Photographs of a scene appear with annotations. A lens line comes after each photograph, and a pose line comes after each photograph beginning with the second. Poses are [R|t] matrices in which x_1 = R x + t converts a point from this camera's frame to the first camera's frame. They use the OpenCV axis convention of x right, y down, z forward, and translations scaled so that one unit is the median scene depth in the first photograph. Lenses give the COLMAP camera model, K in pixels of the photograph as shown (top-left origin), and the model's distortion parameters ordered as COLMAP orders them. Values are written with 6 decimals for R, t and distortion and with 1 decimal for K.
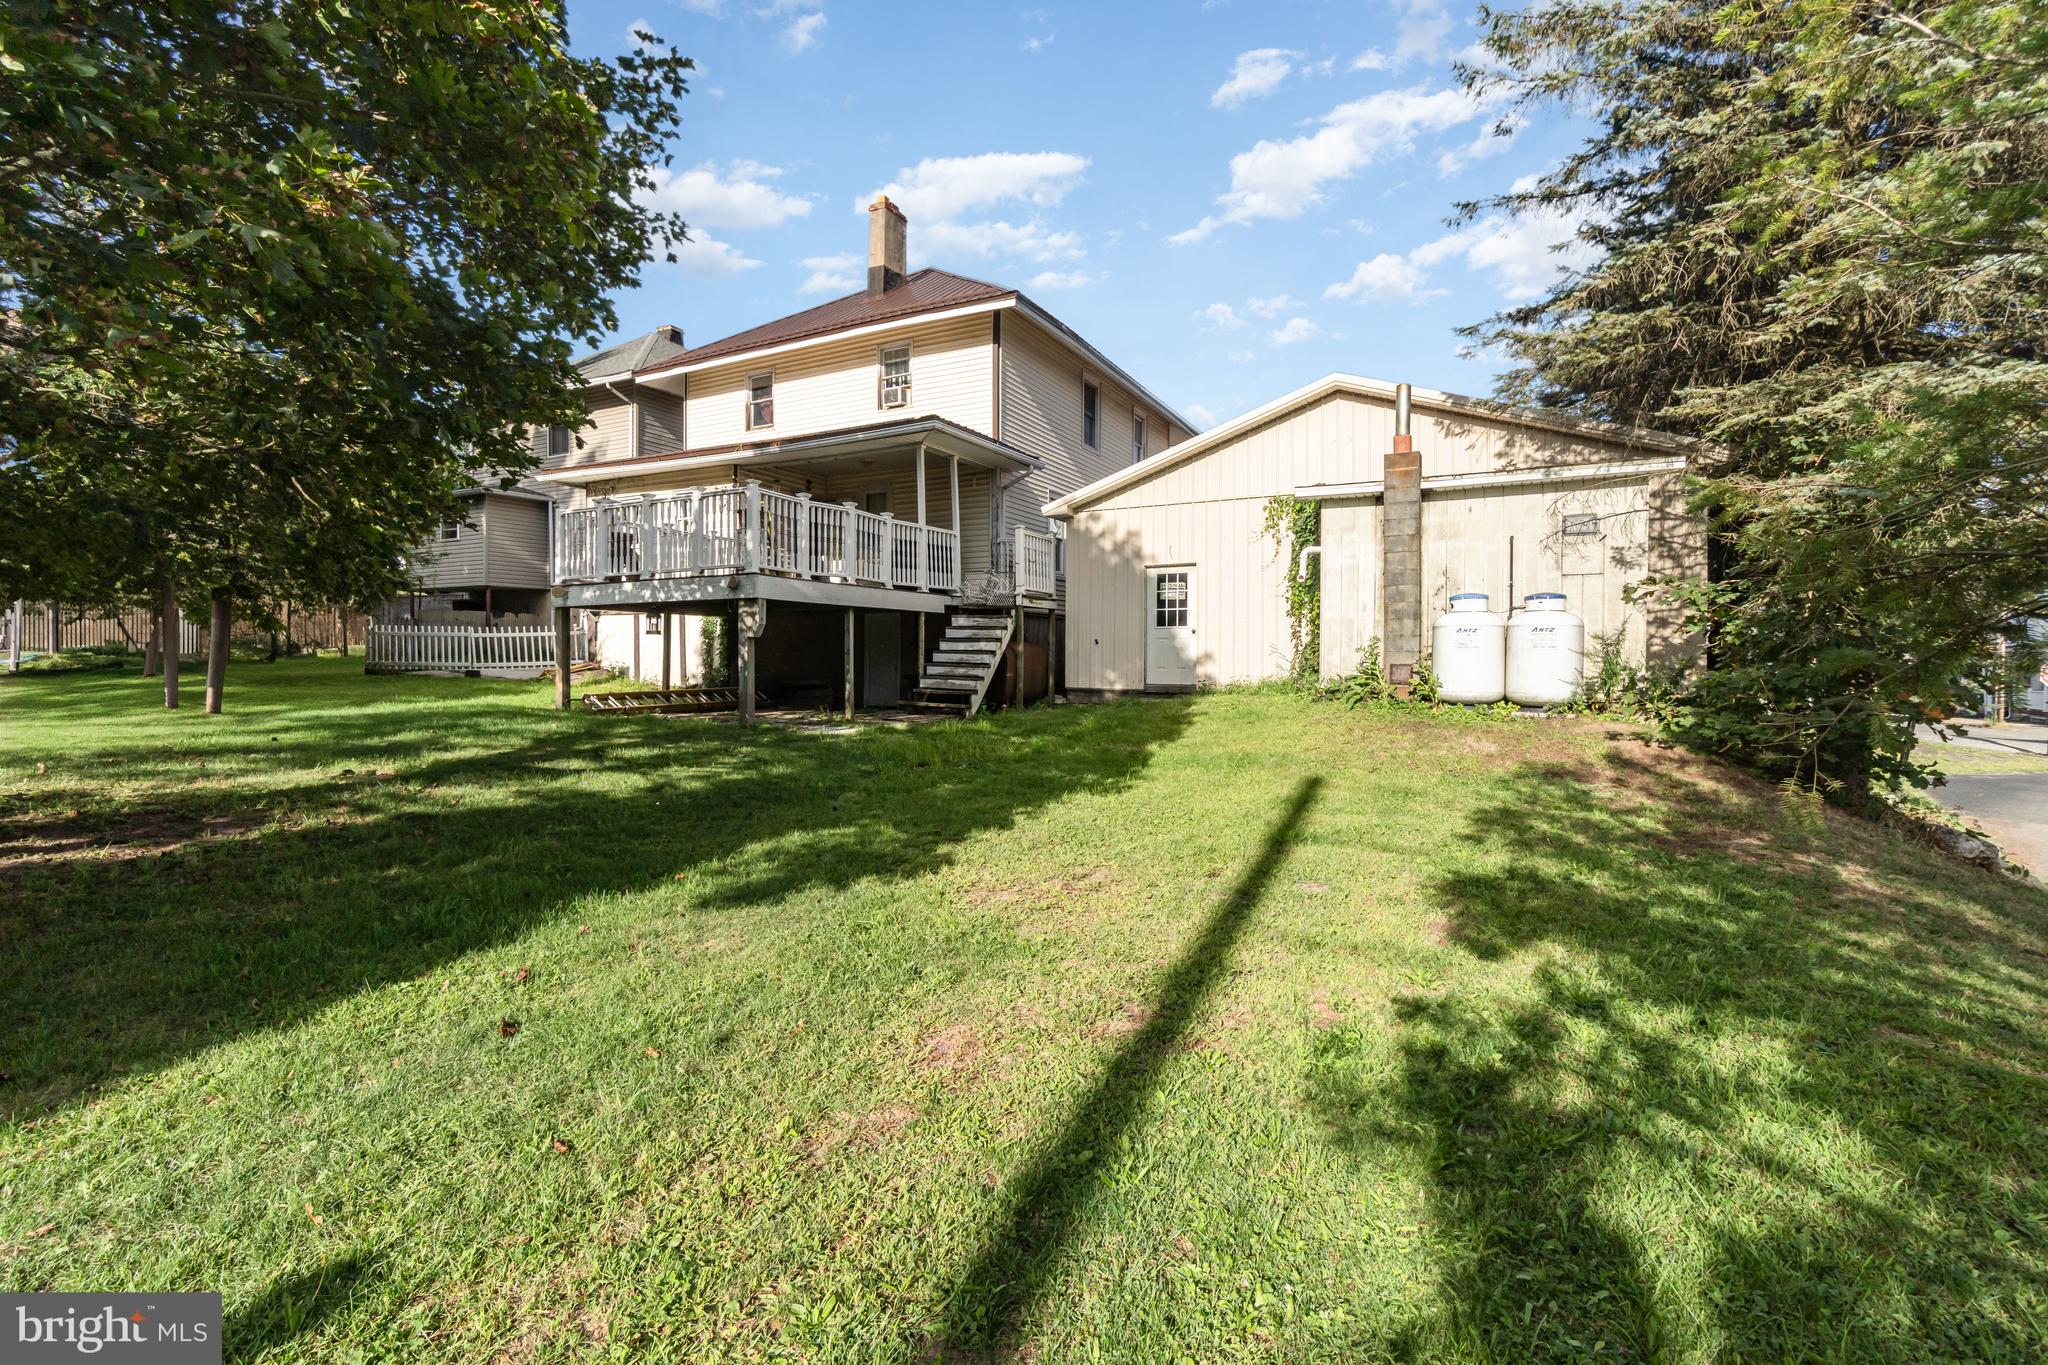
lens RADIAL K [[906.3, 0, 995.8], [0, 906.3, 659.7], [0, 0, 1]] dist [-0.002076, -0.000333]
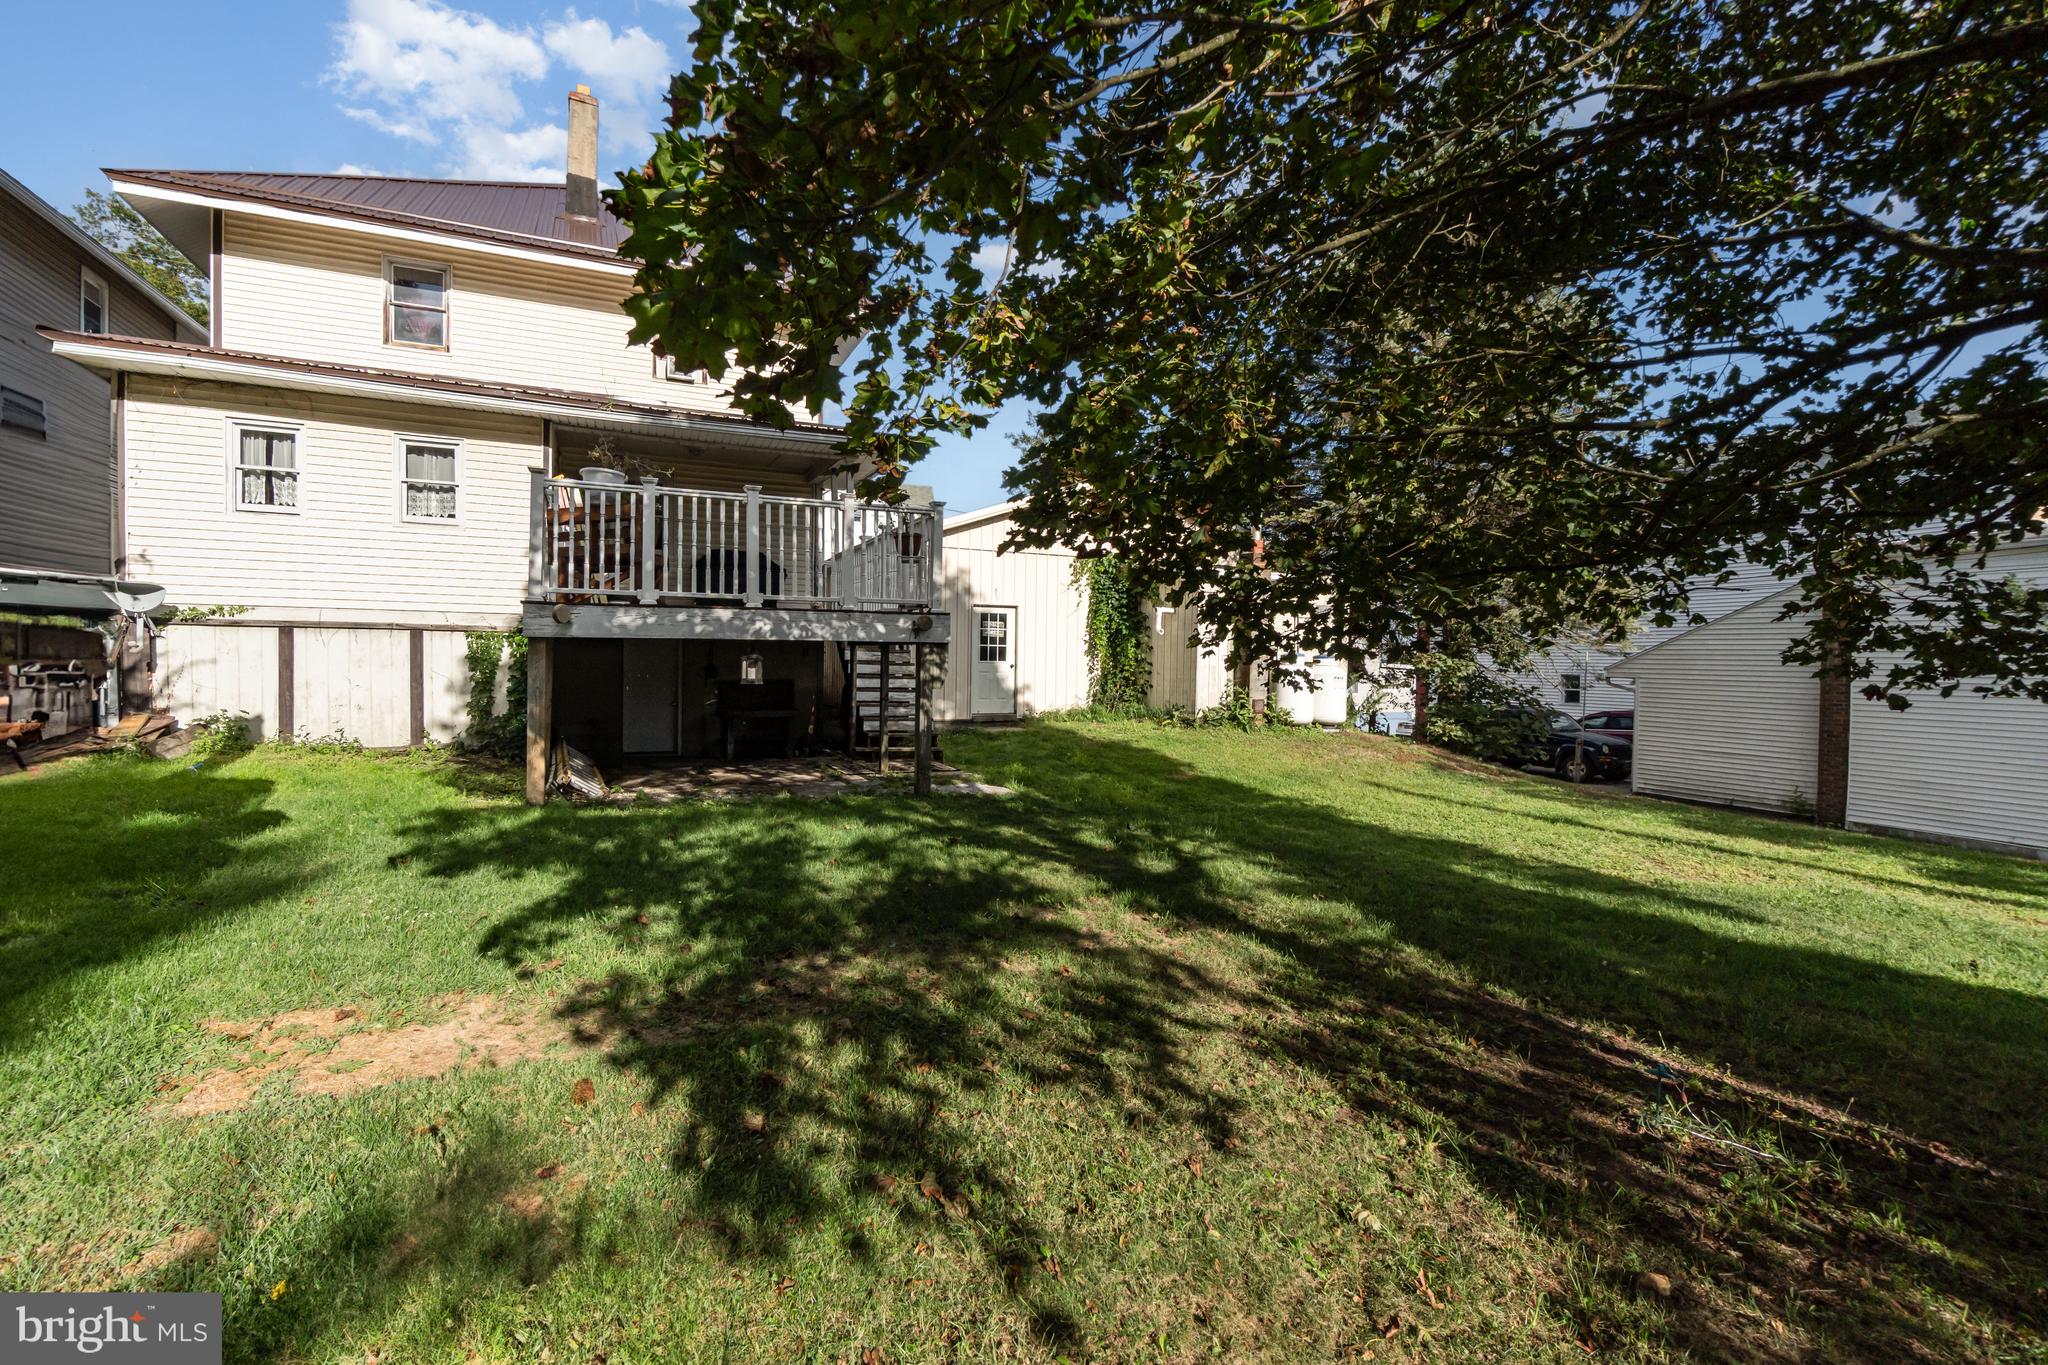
lens RADIAL K [[906.3, 0, 995.8], [0, 906.3, 659.7], [0, 0, 1]] dist [-0.002076, -0.000333]
pose [[0.605664, 0.005533, 0.795701, -0.675840], [-0.009307, 0.999957, 0.000130, -0.038189], [-0.795666, -0.007484, 0.605689, 0.328075]]
